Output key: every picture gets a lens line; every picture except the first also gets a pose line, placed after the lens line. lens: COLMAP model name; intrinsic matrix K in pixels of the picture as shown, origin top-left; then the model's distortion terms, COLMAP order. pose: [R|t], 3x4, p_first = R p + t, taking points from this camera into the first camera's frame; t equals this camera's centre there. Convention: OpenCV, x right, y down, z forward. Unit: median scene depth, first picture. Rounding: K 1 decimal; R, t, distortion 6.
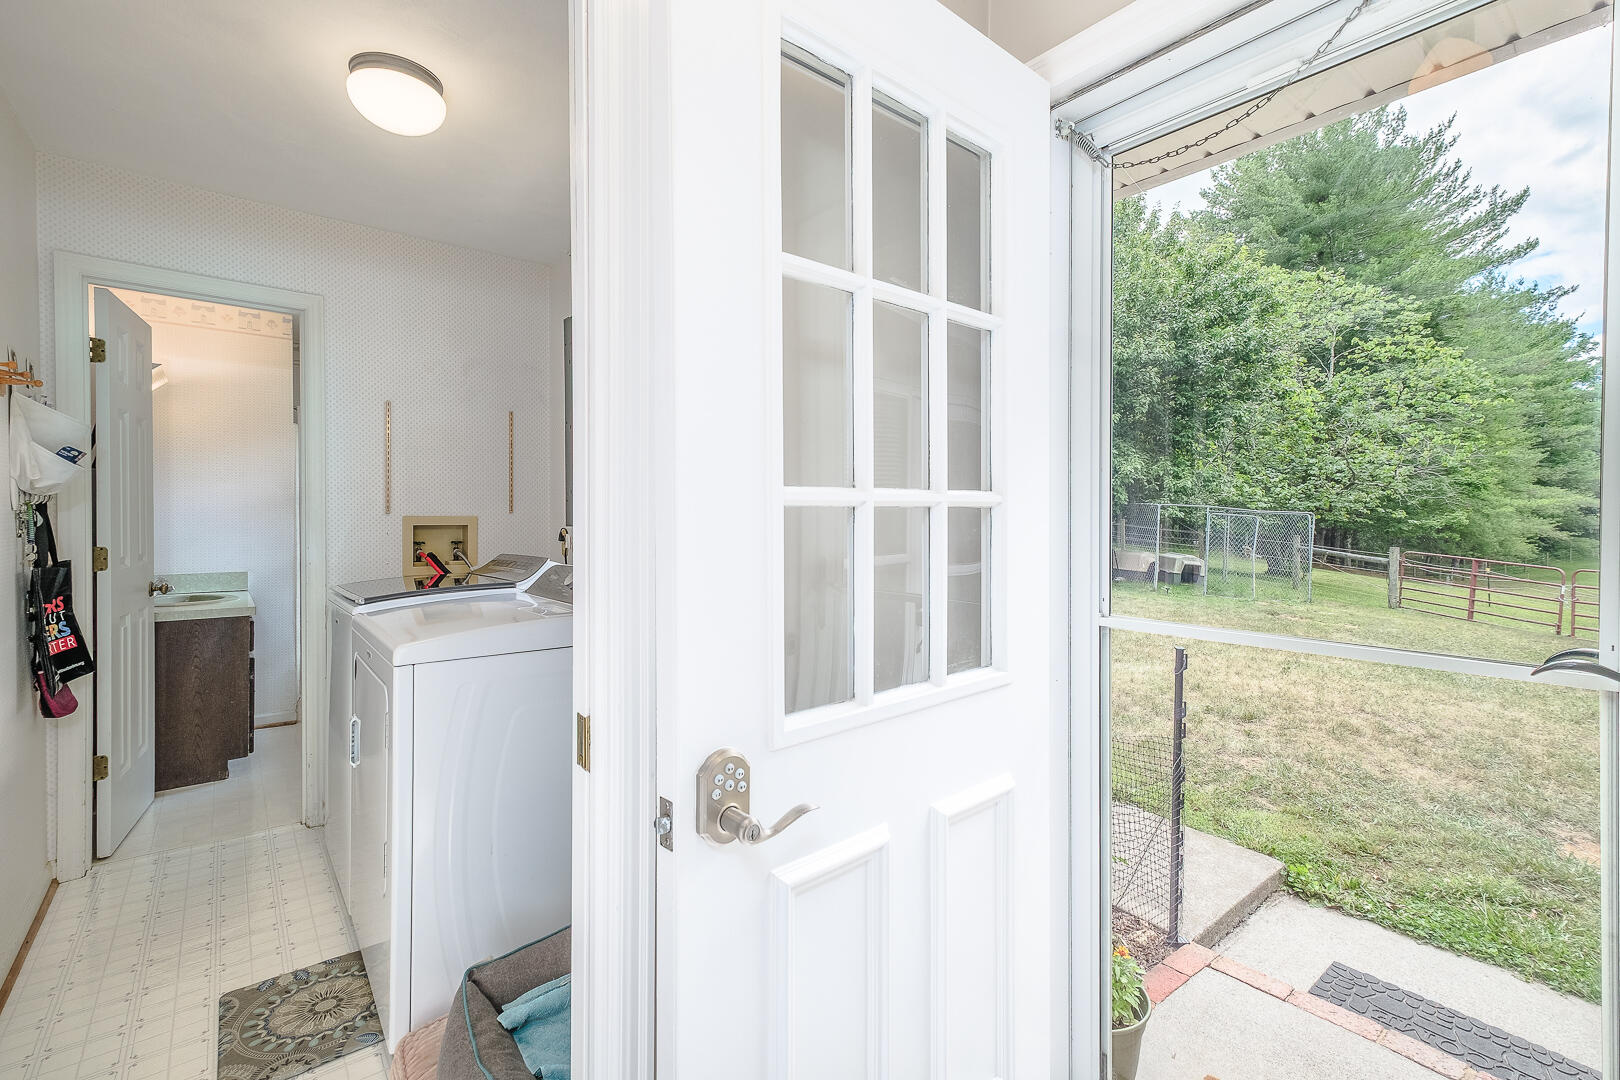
lens RADIAL K [[710.0, 0, 804.0], [0, 710.0, 520.2], [0, 0, 1]] dist [0.011672, -0.000083]
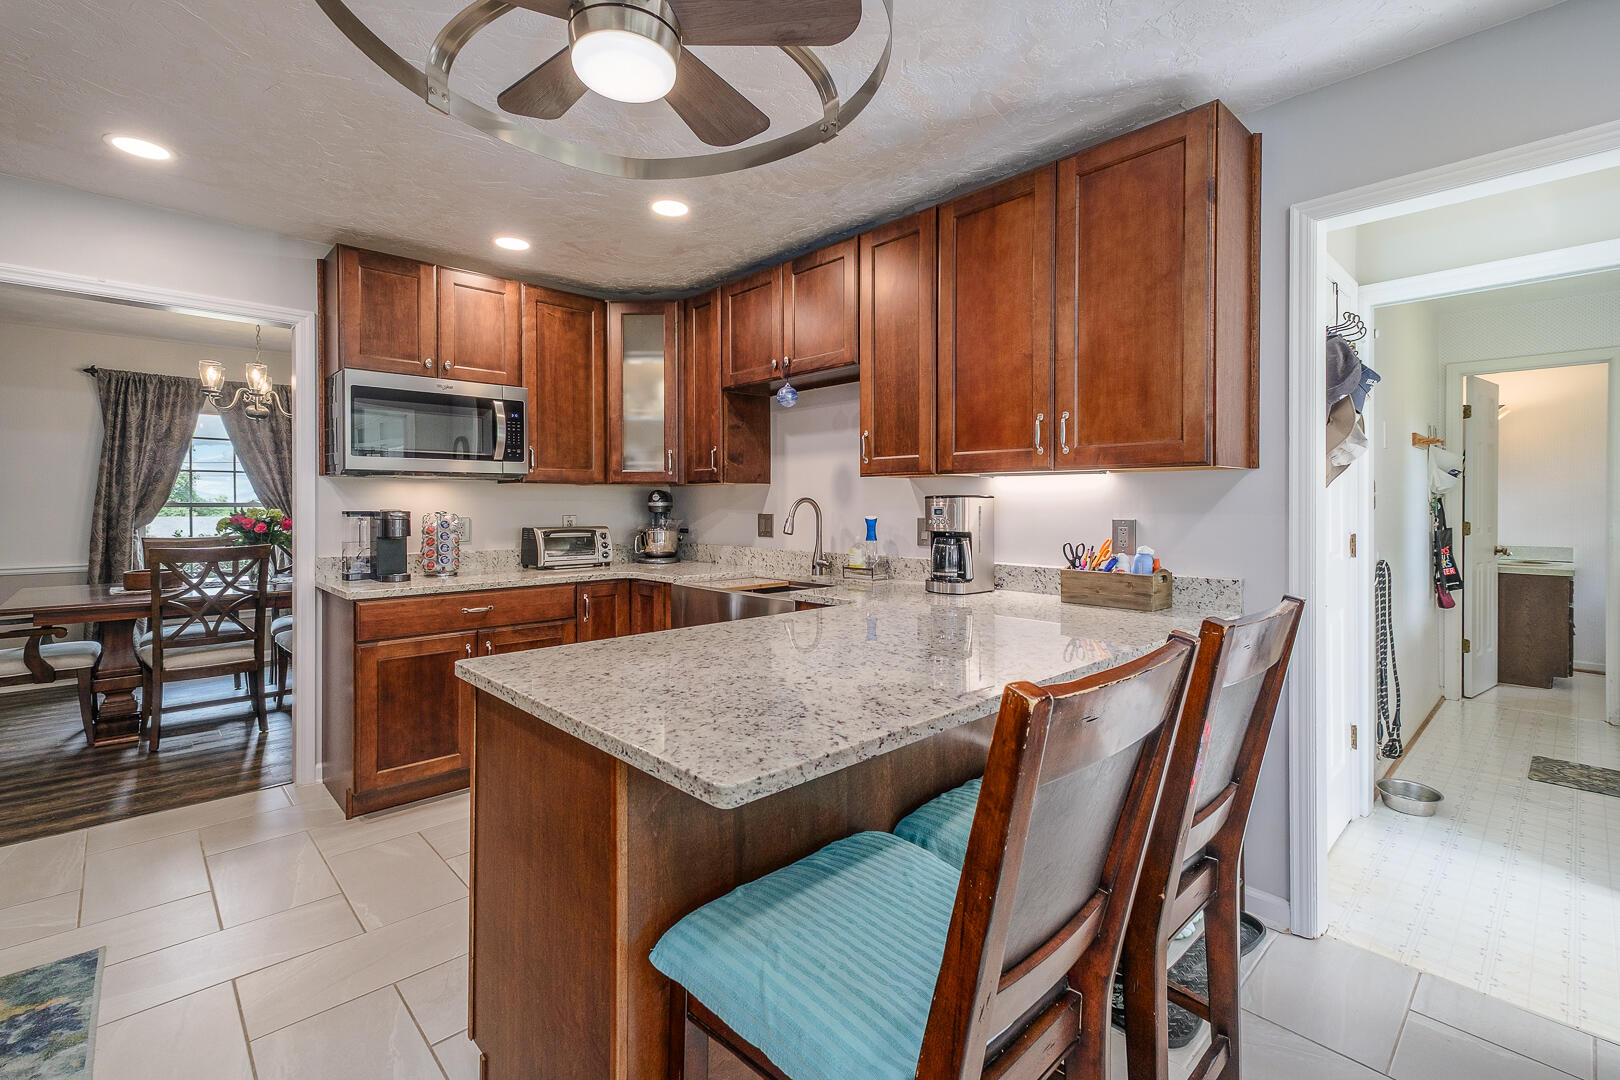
lens RADIAL K [[722.6, 0, 801.5], [0, 722.6, 509.3], [0, 0, 1]] dist [0.015438, 0.000031]
pose [[0.072304, 0.005085, -0.997370, 0.723219], [-0.006480, 0.999968, 0.004628, 0.008511], [0.997362, 0.006129, 0.072335, -0.790392]]
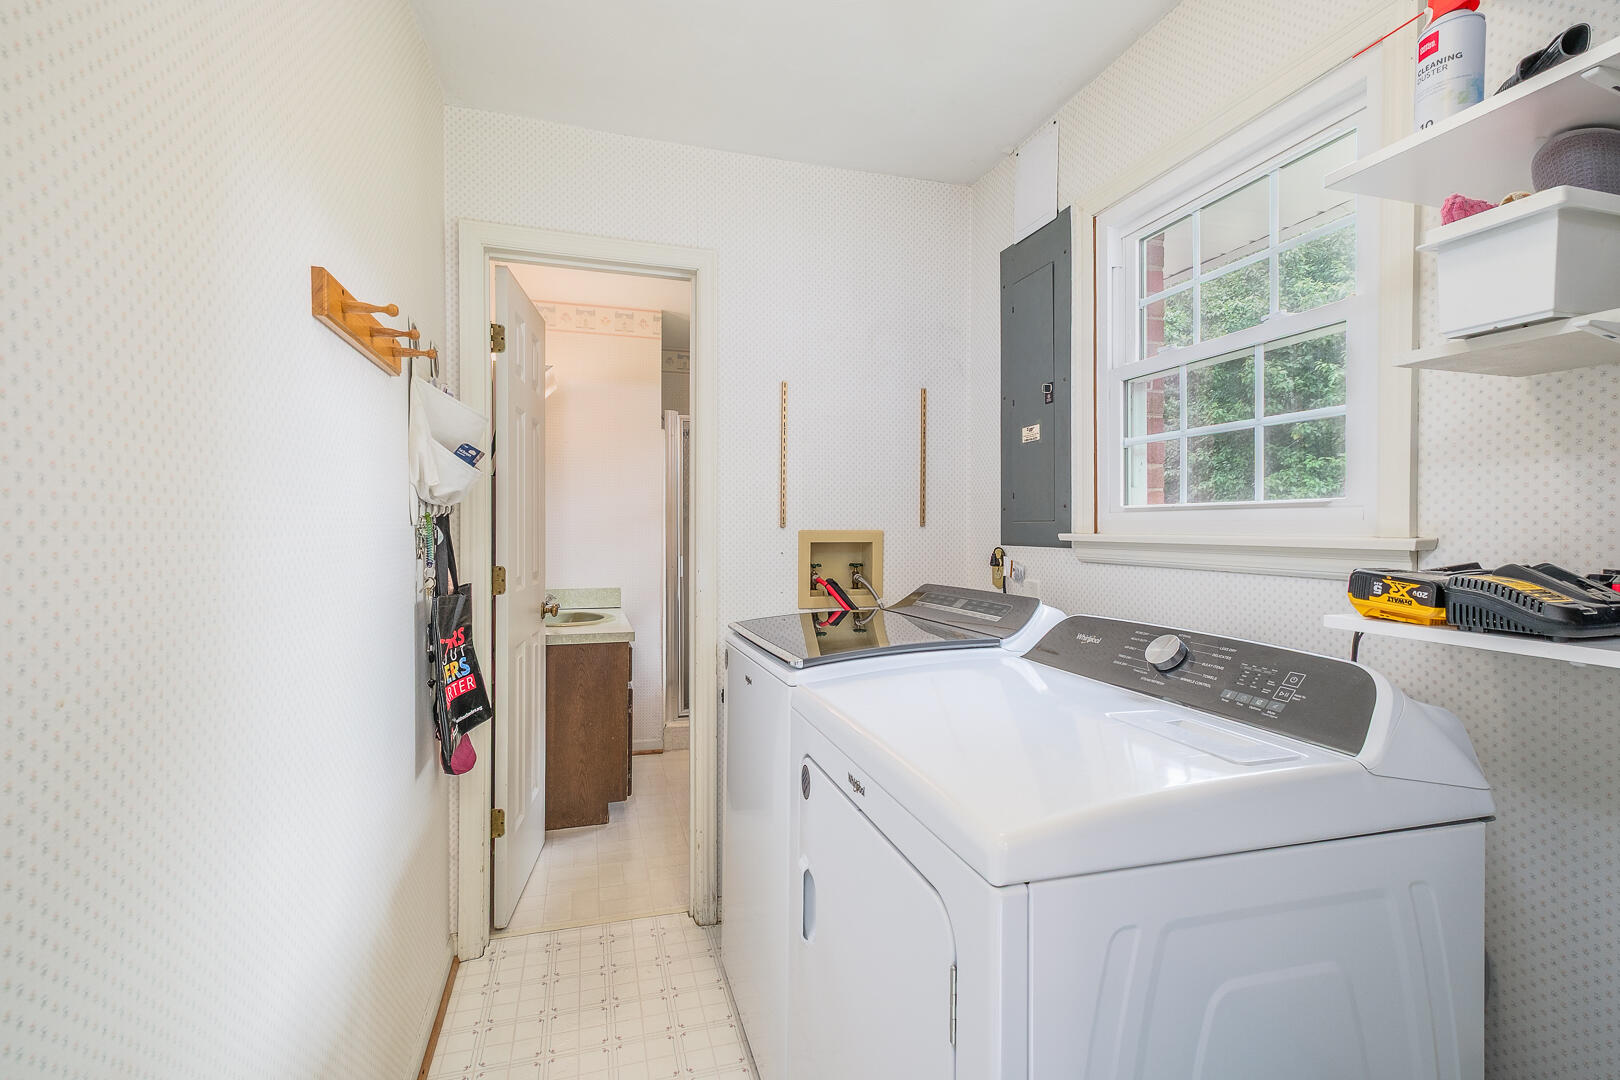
lens RADIAL K [[717.6, 0, 800.5], [0, 717.6, 527.2], [0, 0, 1]] dist [0.016587, -0.000656]
pose [[0.925031, 0.001366, -0.379889, -0.324753], [-0.003346, 0.999984, -0.004552, -0.007250], [0.379877, 0.005481, 0.925021, 0.346007]]
